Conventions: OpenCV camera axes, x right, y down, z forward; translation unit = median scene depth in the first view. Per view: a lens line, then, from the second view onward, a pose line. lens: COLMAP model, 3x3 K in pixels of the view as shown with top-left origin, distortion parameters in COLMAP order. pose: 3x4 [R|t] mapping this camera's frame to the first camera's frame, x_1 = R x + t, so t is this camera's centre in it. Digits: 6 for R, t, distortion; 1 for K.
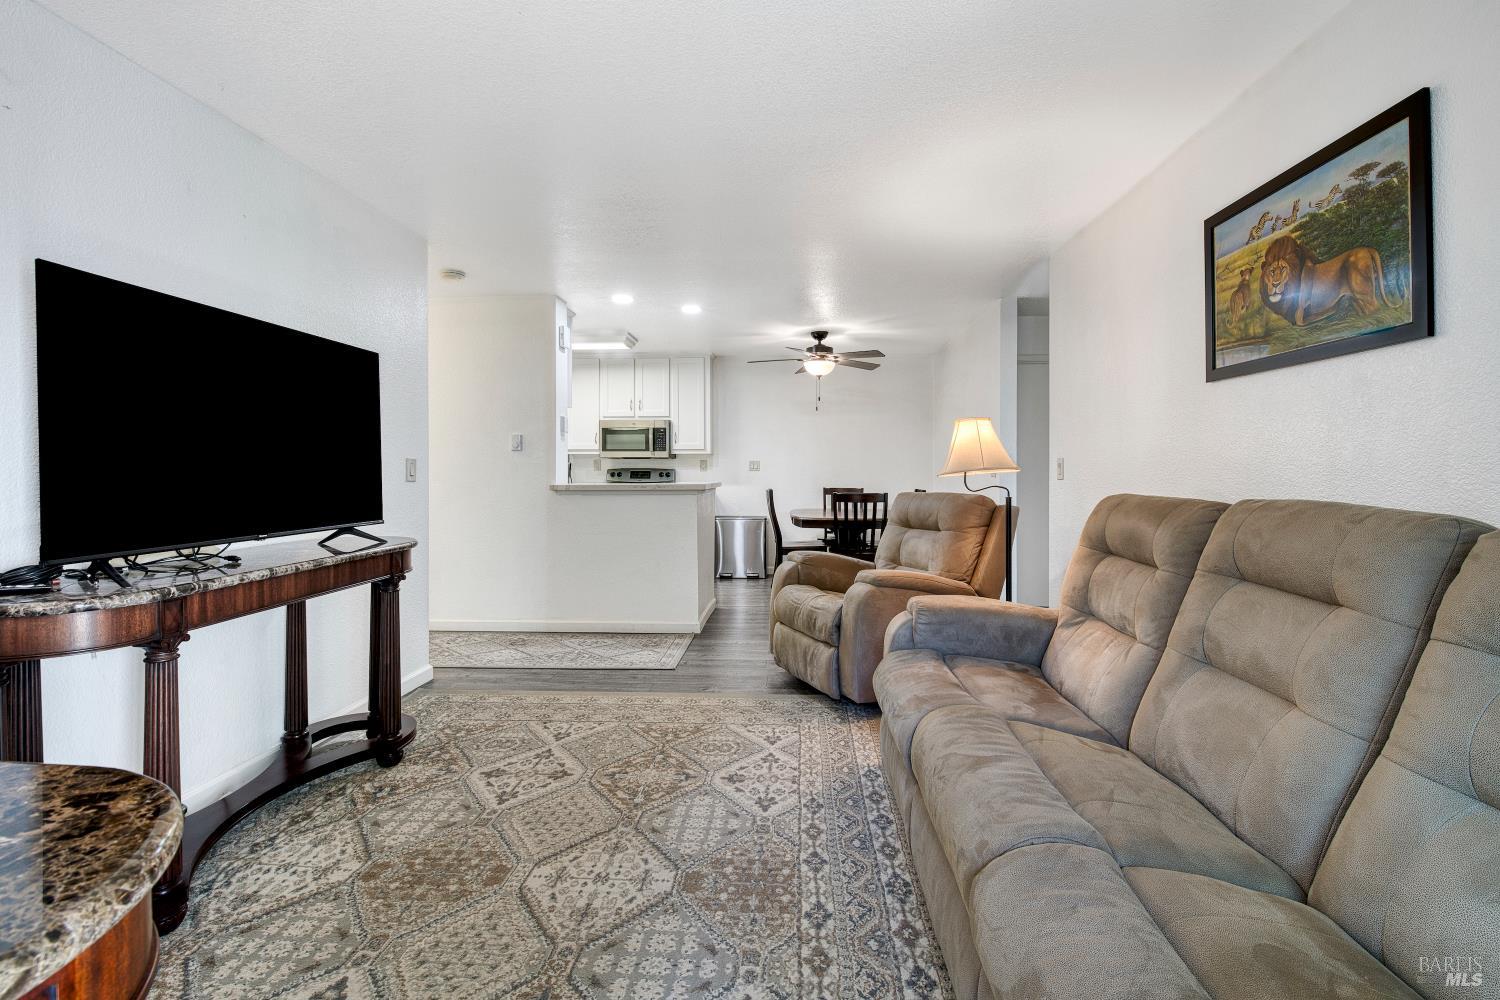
lens RADIAL K [[1271.6, 0, 750.2], [0, 1271.6, 495.6], [0, 0, 1]] dist [-0.016353, -0.003984]
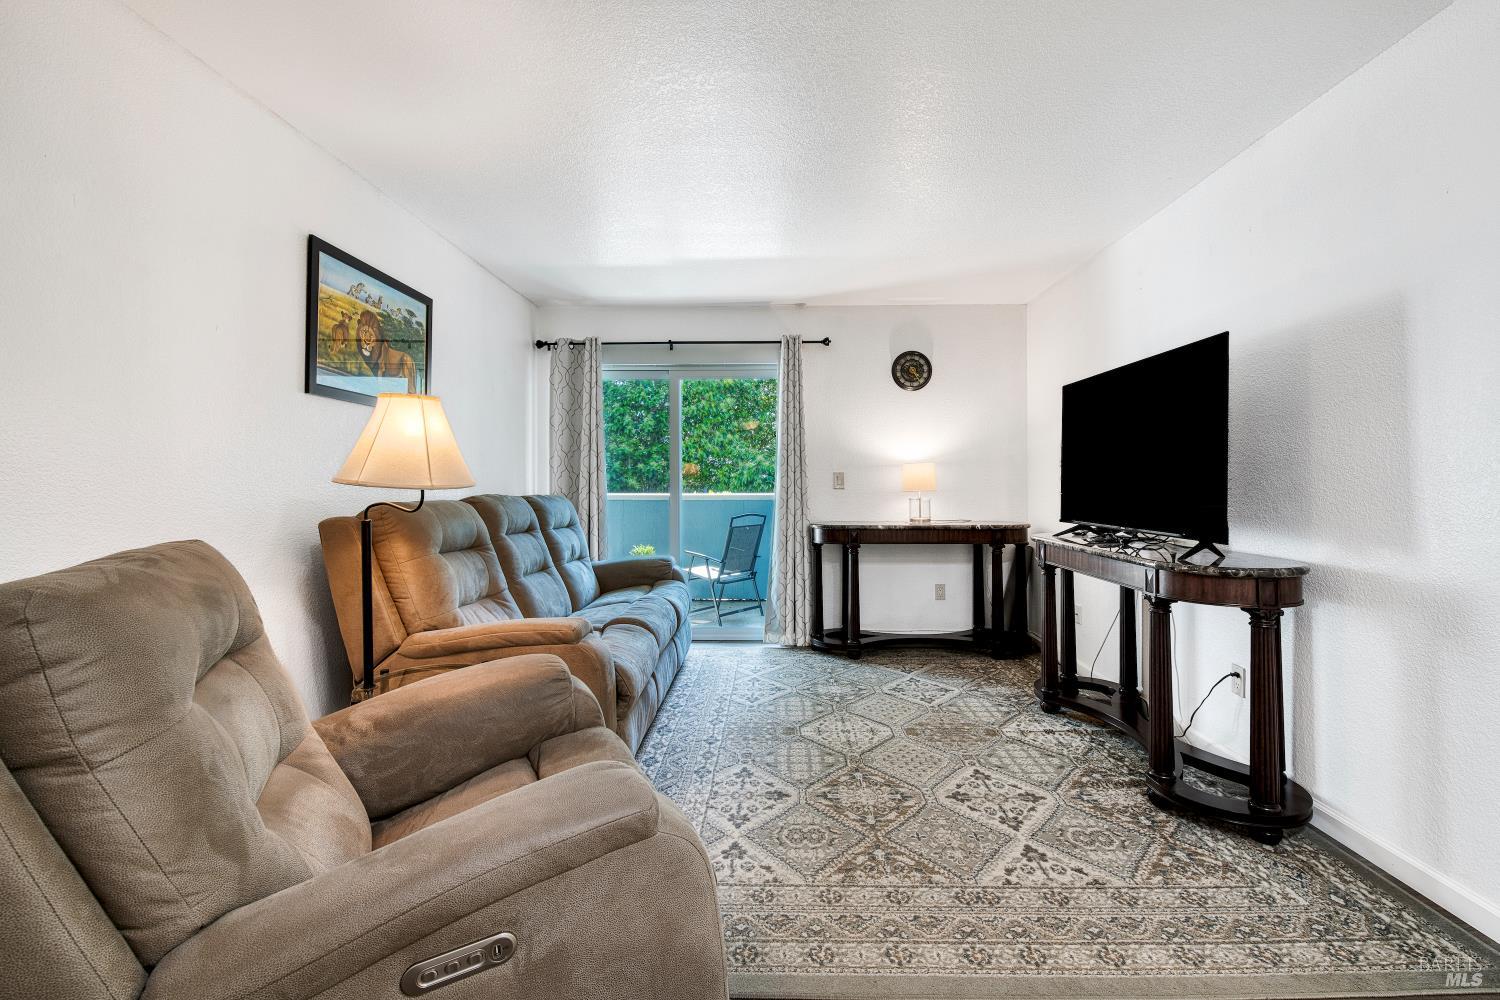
lens RADIAL K [[1271.6, 0, 750.1], [0, 1271.6, 497.7], [0, 0, 1]] dist [-0.016353, -0.003984]
pose [[-0.999867, 0.002038, -0.016150, 0.025633], [0.001514, 0.999473, 0.032413, -0.041180], [0.016208, 0.032384, -0.999344, 2.190422]]
